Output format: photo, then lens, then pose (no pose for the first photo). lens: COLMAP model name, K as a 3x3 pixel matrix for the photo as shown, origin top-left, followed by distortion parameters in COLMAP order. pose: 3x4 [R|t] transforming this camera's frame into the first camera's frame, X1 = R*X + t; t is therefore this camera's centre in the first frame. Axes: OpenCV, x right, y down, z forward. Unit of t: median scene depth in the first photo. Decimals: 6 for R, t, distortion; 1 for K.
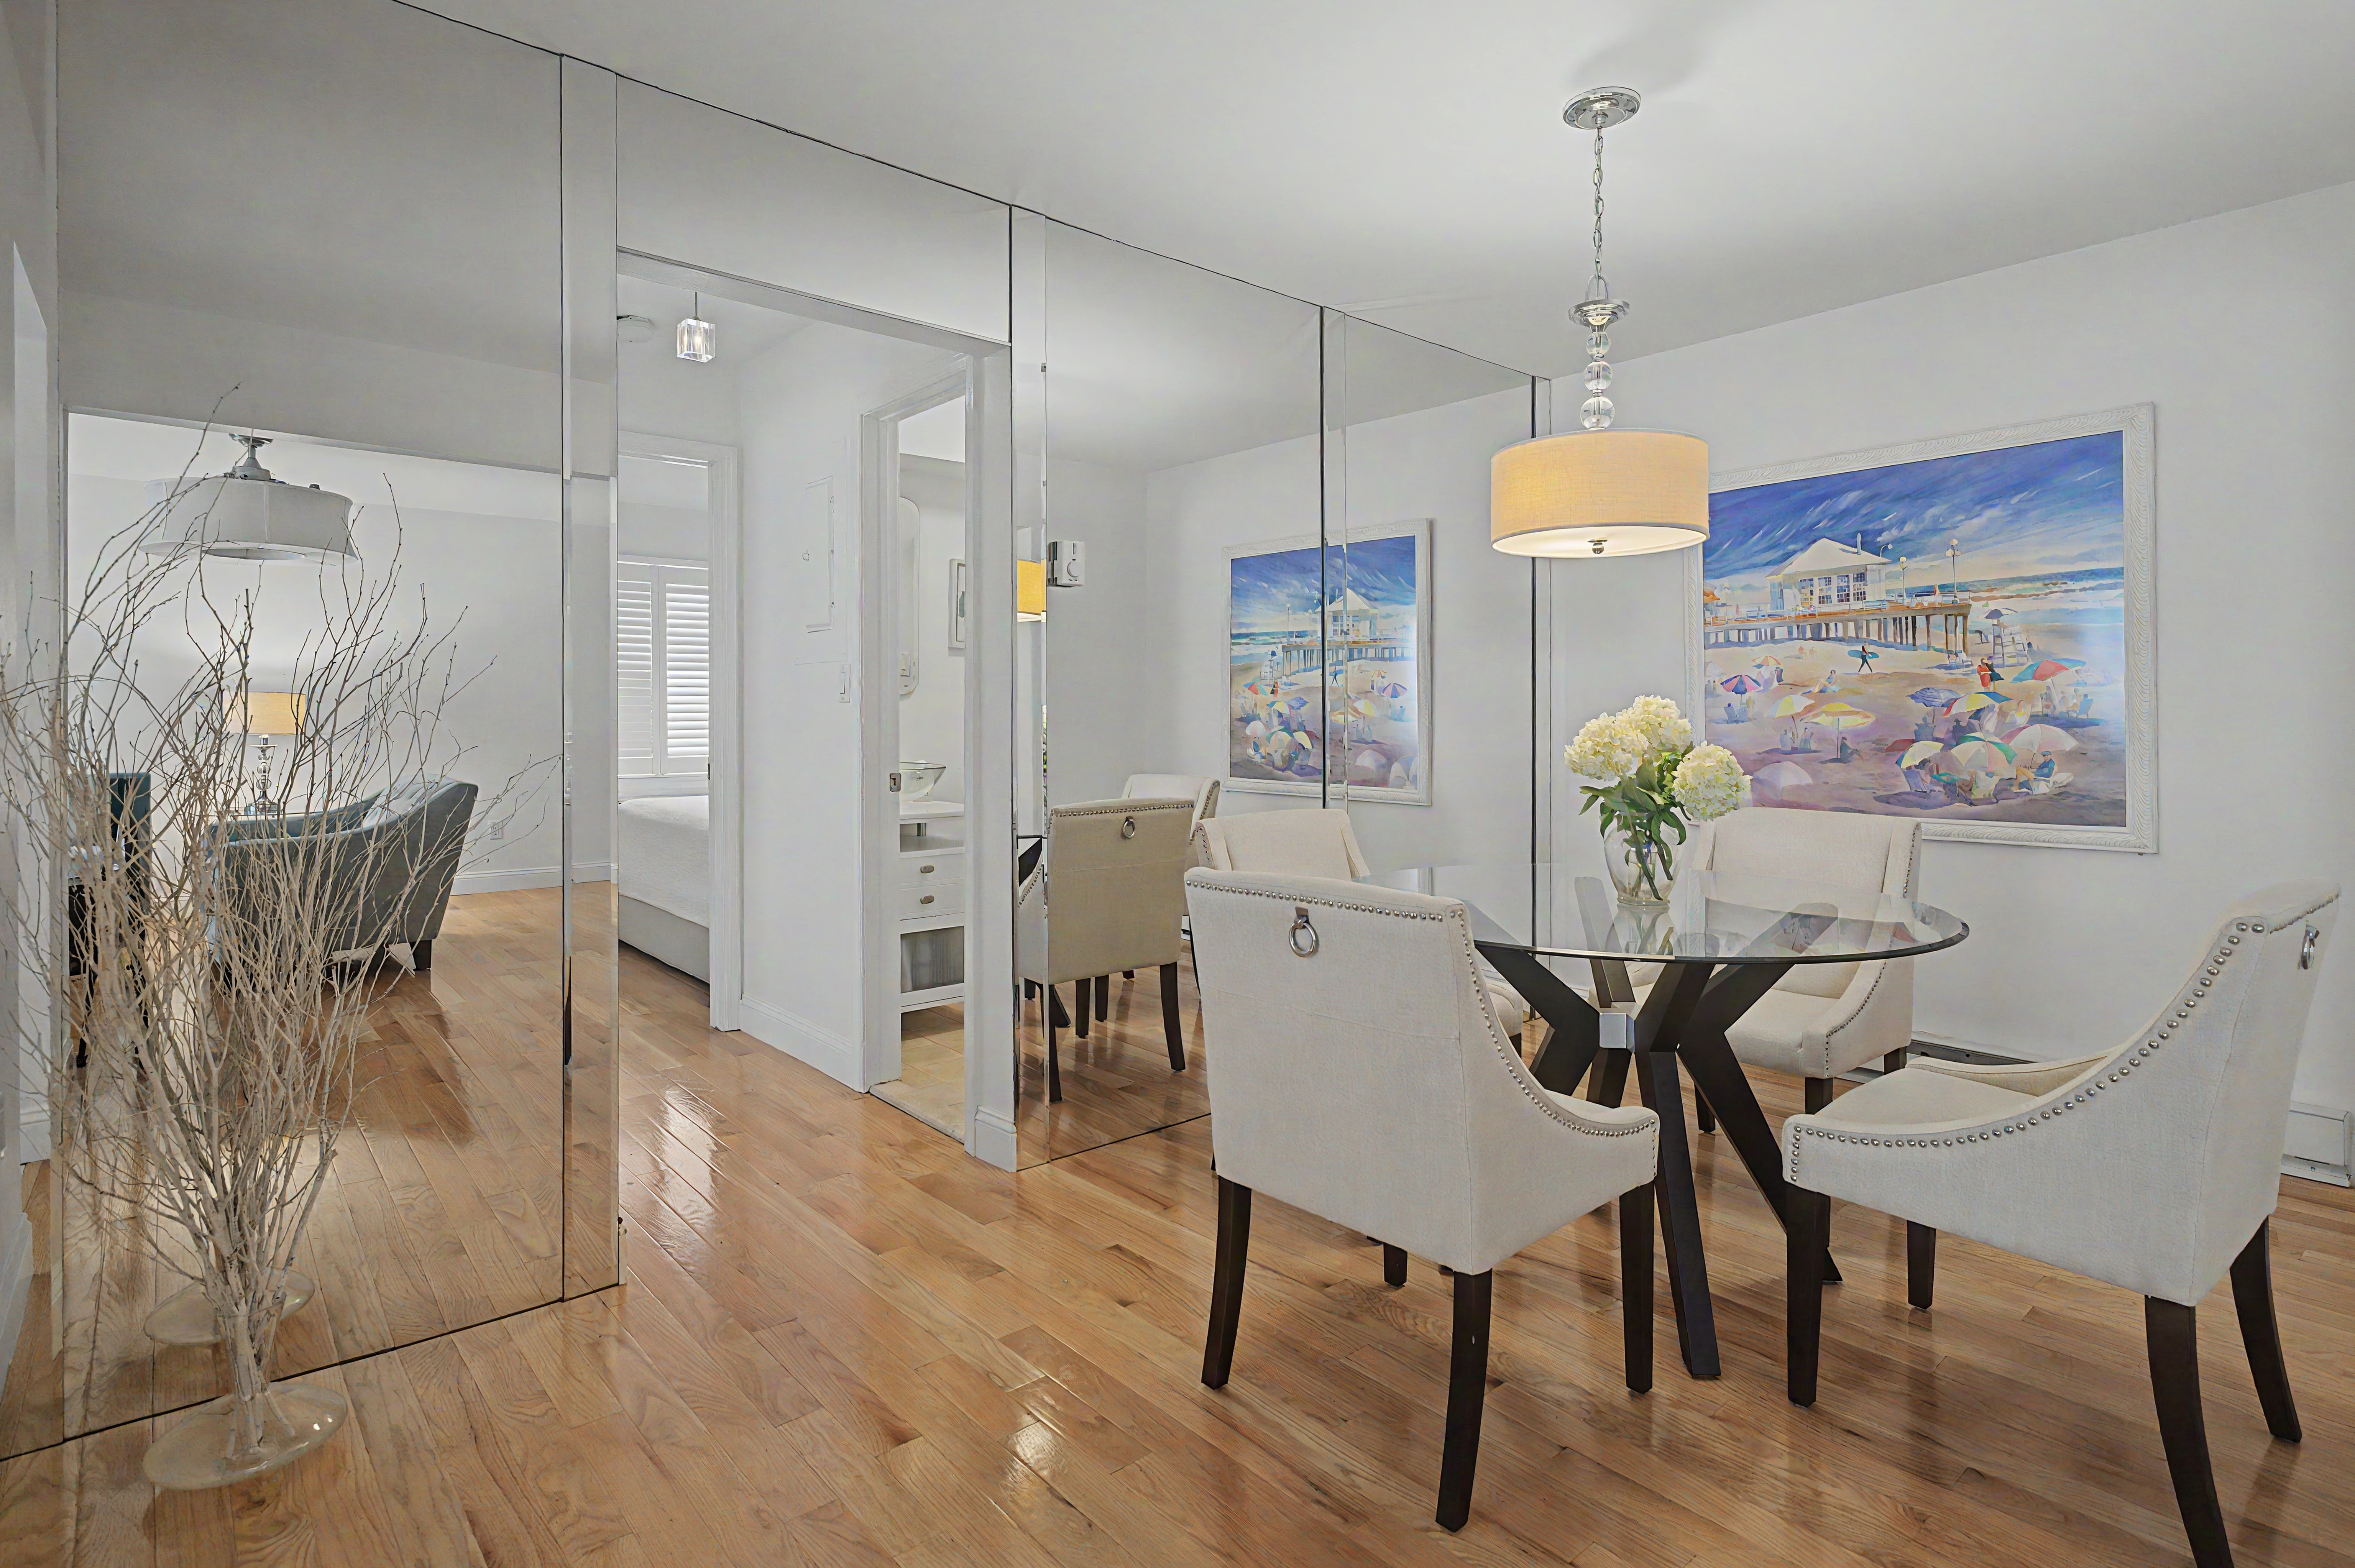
lens RADIAL K [[1194.2, 0, 1181.1], [0, 1194.2, 731.5], [0, 0, 1]] dist [-0.000156, 0.004876]
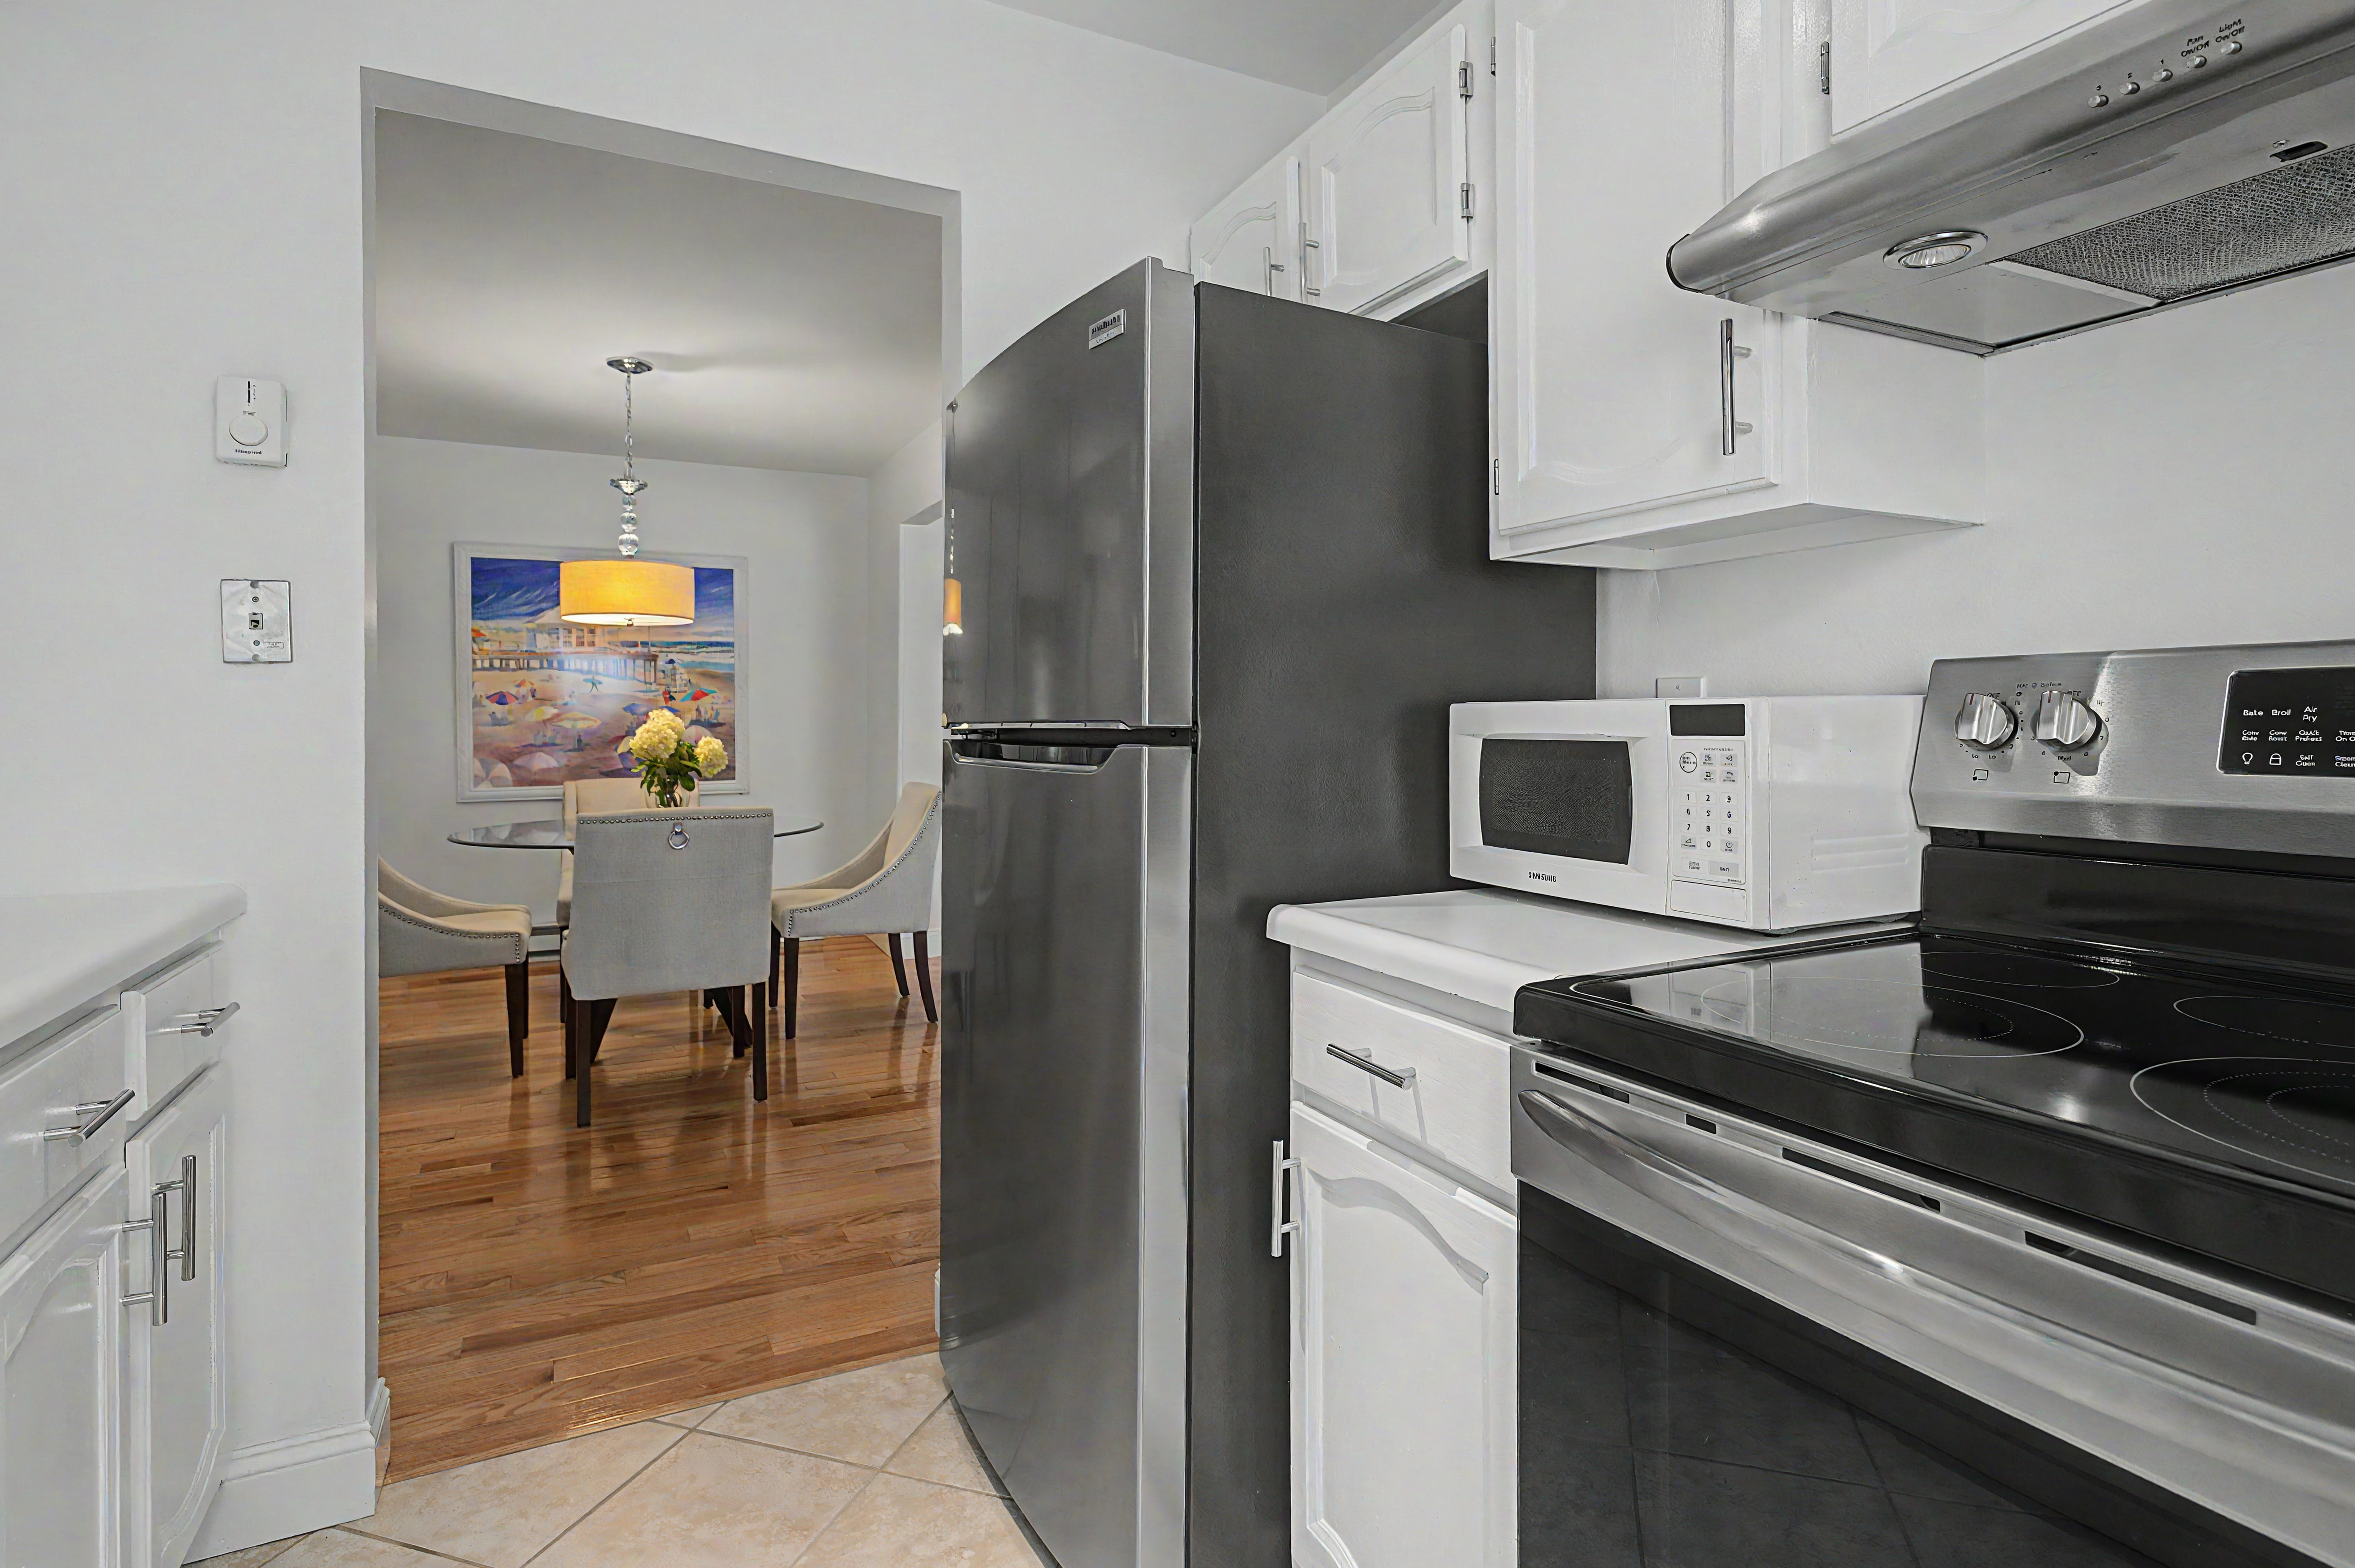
lens RADIAL K [[1194.2, 0, 1181.1], [0, 1194.2, 731.5], [0, 0, 1]] dist [-0.000156, 0.004876]
pose [[0.239083, -0.008382, 0.970963, -0.754487], [0.010585, 0.999926, 0.006025, -0.000589], [-0.970941, 0.008837, 0.239154, -0.110257]]
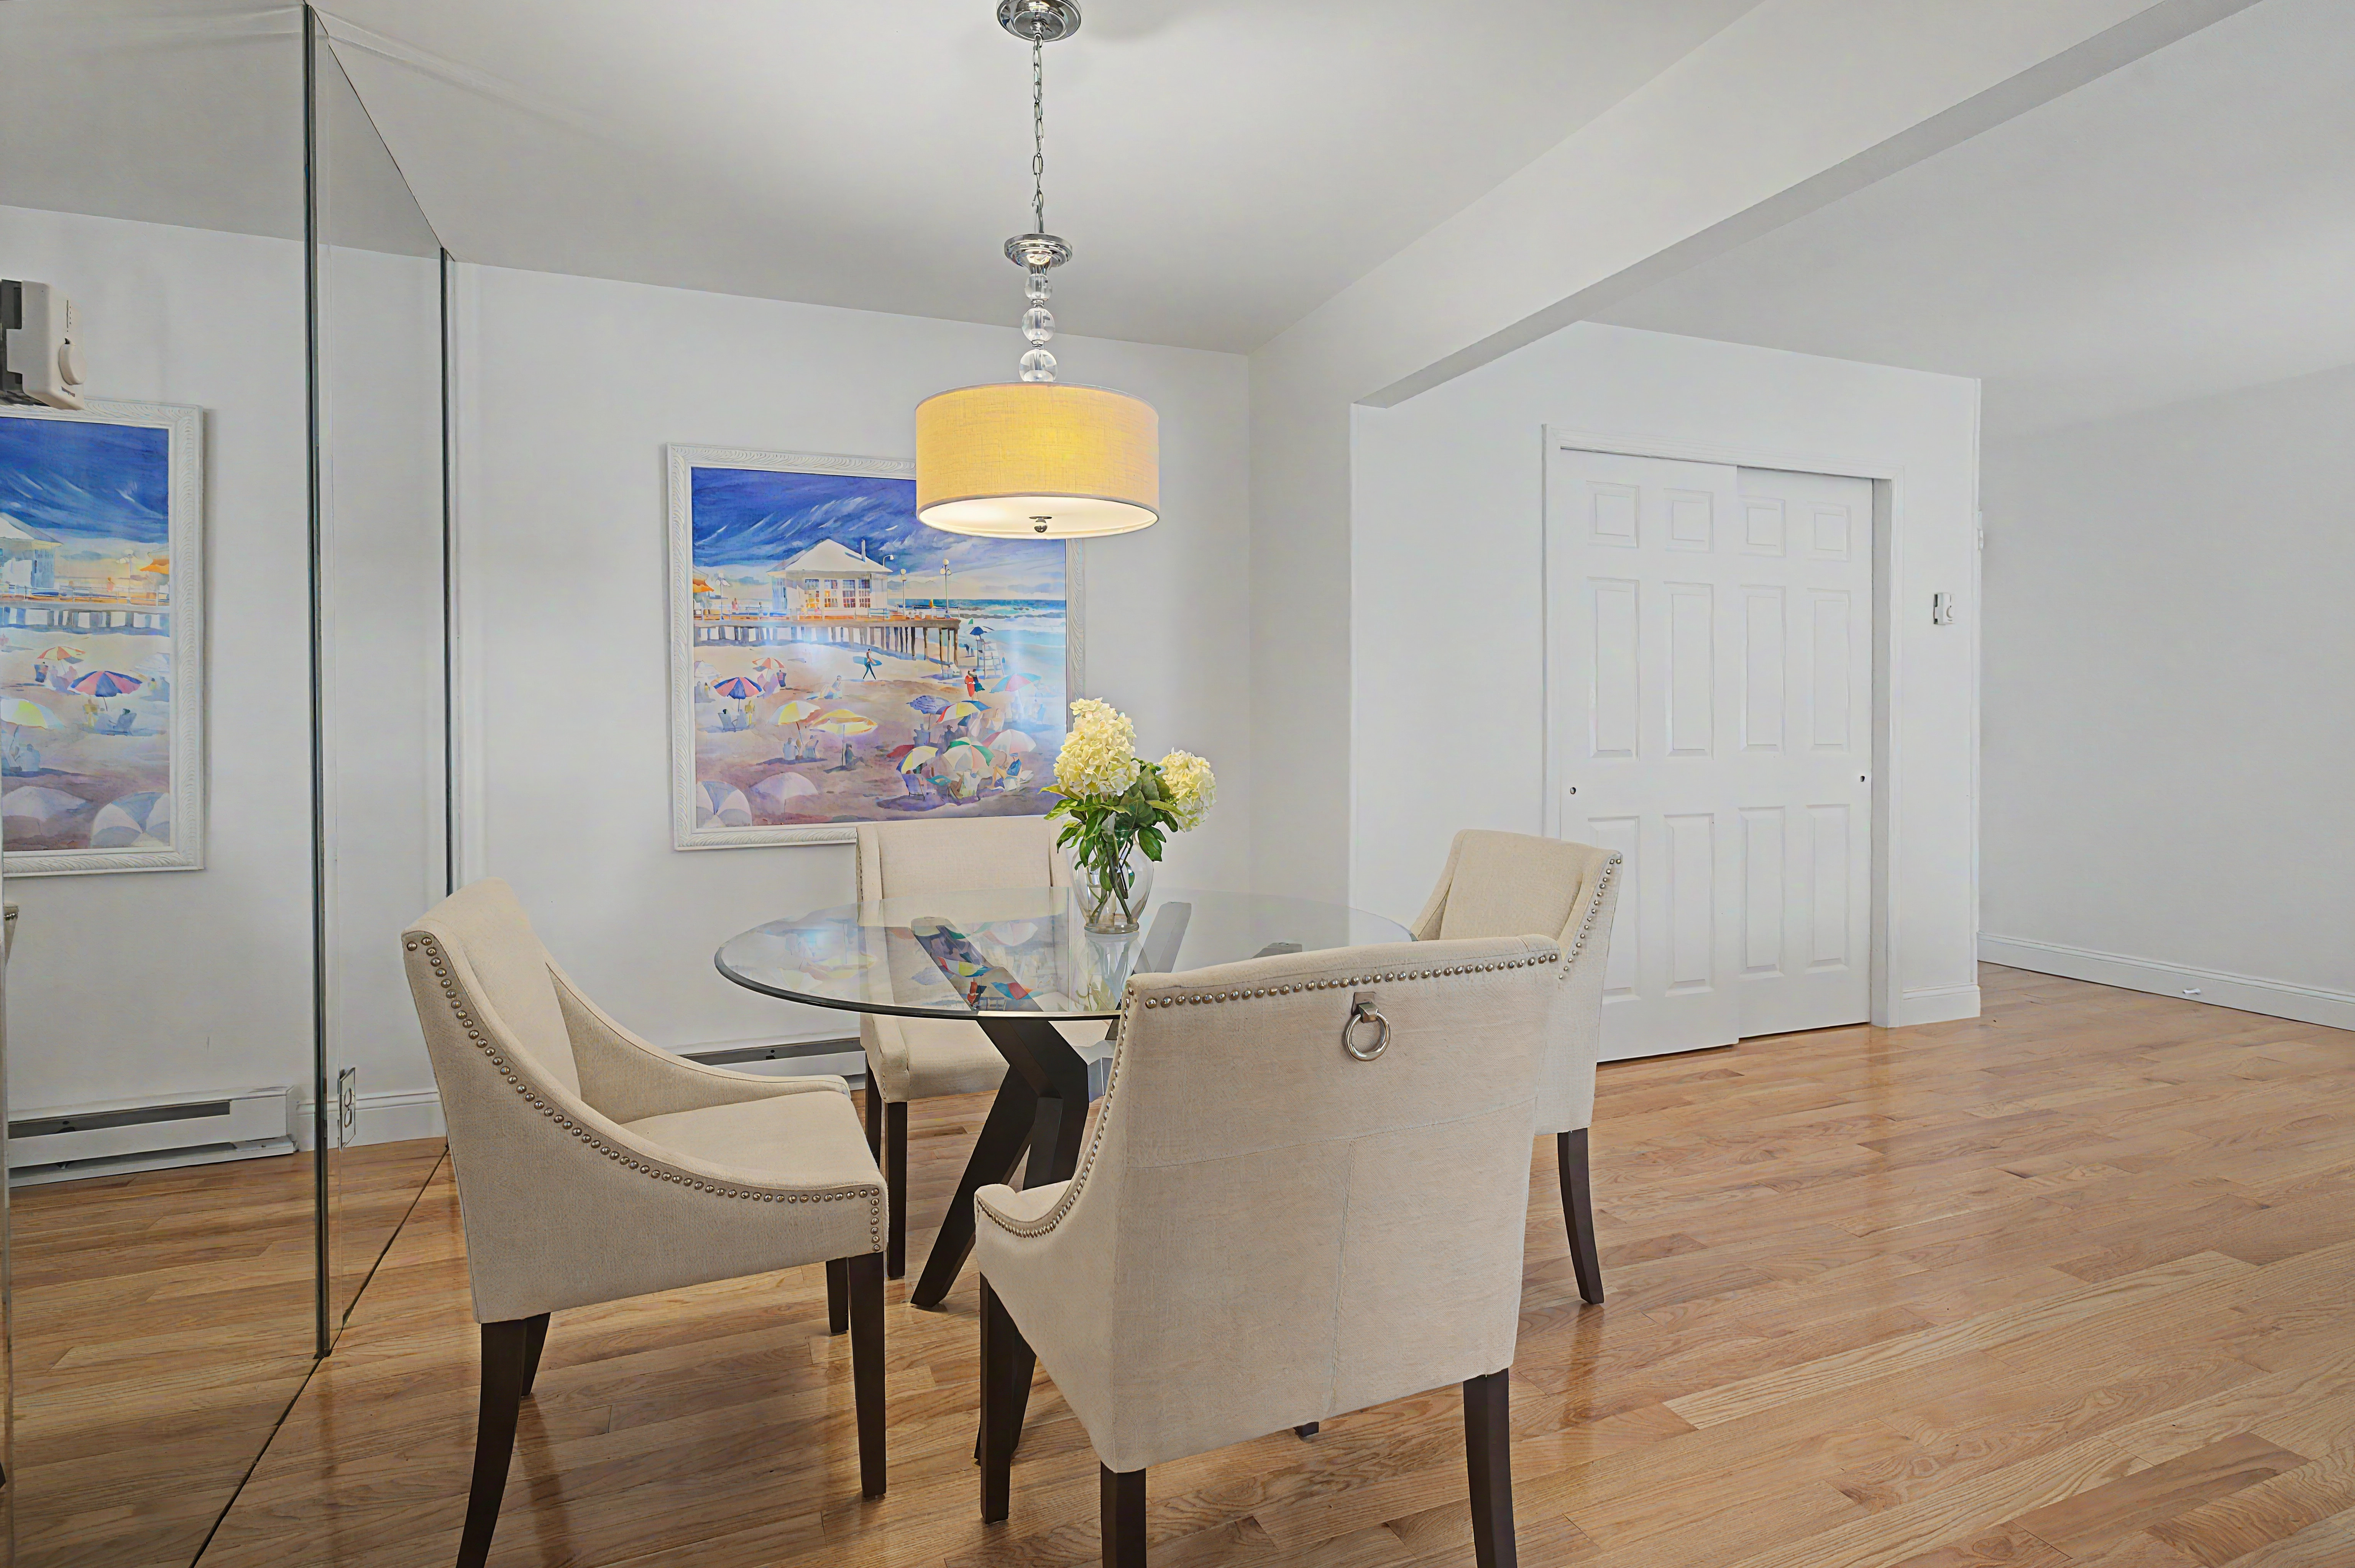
lens RADIAL K [[1194.0, 0, 1181.1], [0, 1194.0, 731.5], [0, 0, 1]] dist [-0.000156, 0.004876]
pose [[0.329307, -0.008939, 0.944180, -0.288740], [0.016208, 0.999861, 0.003813, -0.005471], [-0.944084, 0.014048, 0.329407, 0.425659]]
